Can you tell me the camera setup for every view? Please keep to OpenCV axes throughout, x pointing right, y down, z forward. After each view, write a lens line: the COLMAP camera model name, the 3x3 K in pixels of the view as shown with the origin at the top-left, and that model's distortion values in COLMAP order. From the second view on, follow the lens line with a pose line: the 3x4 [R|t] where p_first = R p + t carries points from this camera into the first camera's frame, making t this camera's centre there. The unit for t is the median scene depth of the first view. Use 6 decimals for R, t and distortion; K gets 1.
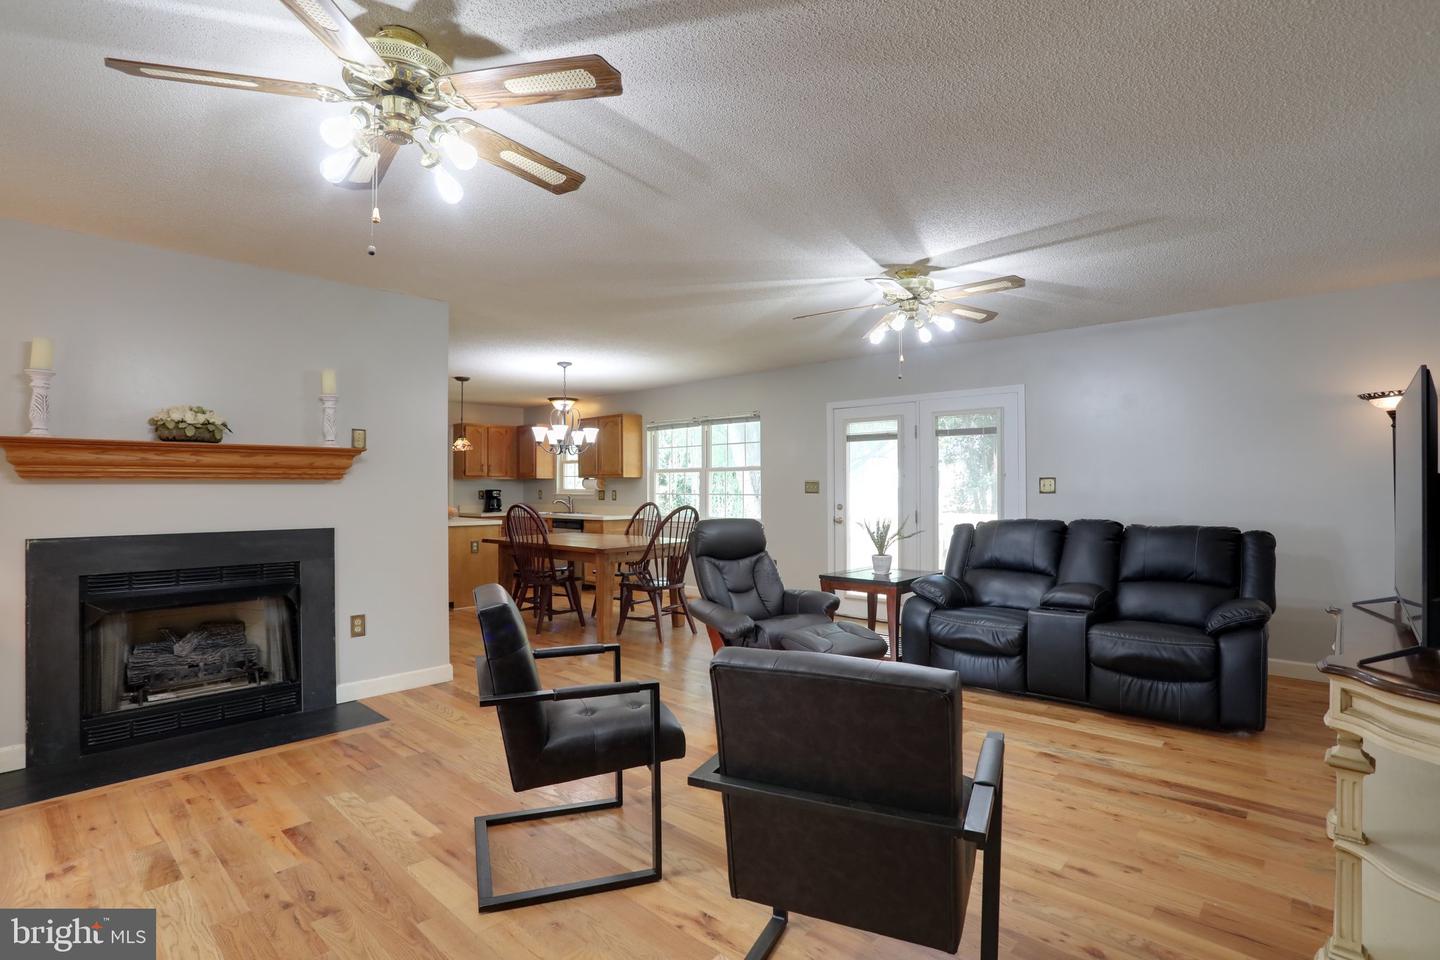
lens RADIAL K [[698.4, 0, 718.3], [0, 698.4, 482.3], [0, 0, 1]] dist [-0.072778, 0.029315]
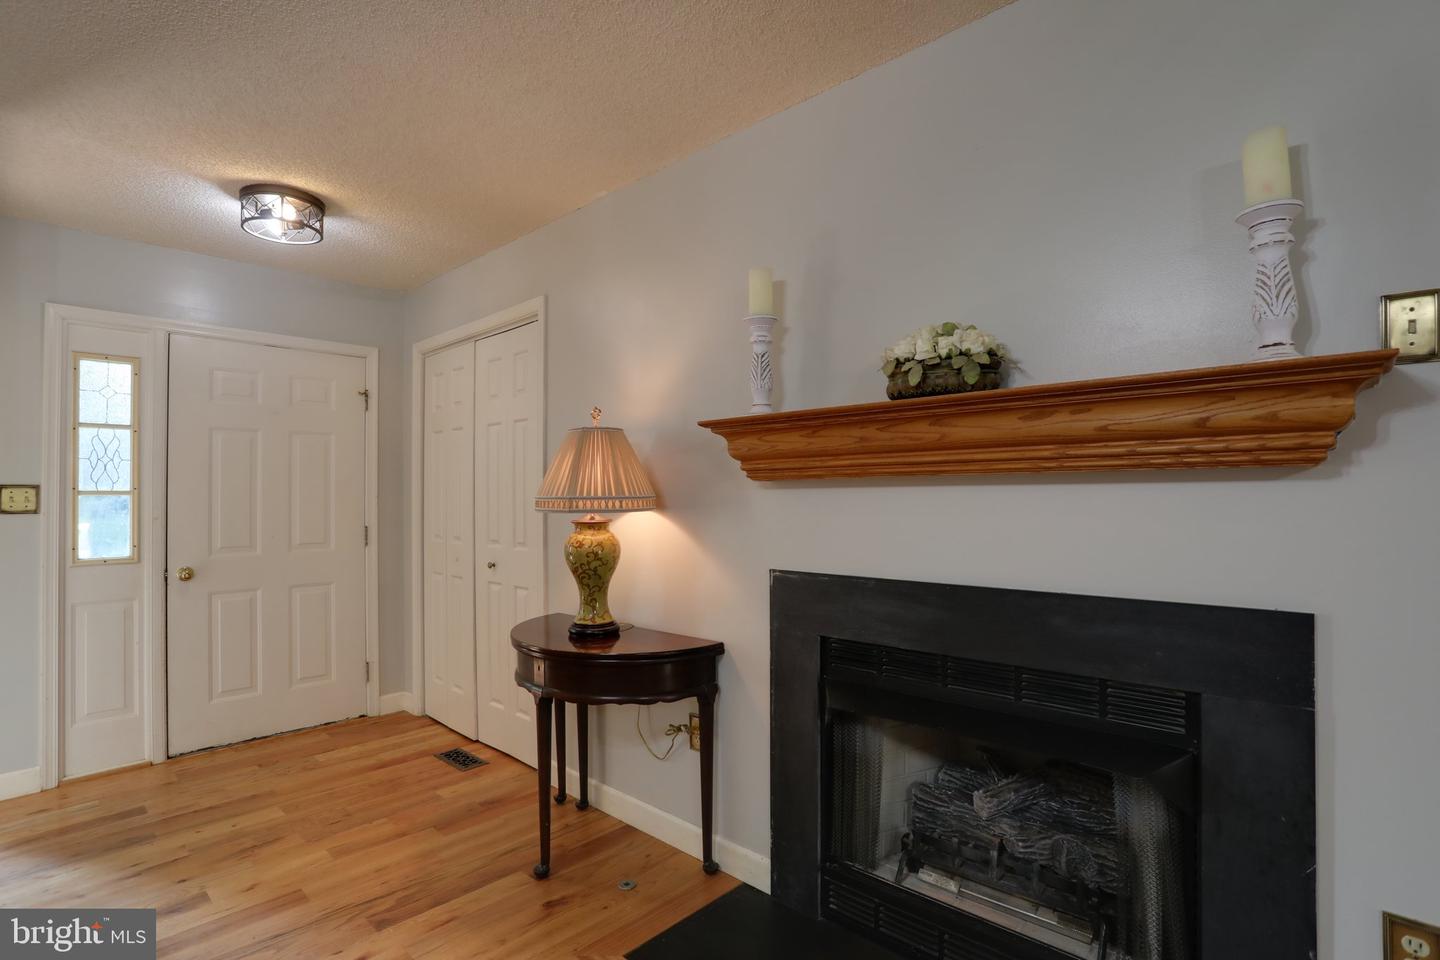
lens RADIAL K [[698.4, 0, 718.3], [0, 698.4, 482.3], [0, 0, 1]] dist [-0.072778, 0.029315]
pose [[-0.011427, -0.010990, -0.999874, -0.259678], [0.017035, 0.999792, -0.011184, 0.003091], [0.999790, -0.017160, -0.011237, 0.780618]]
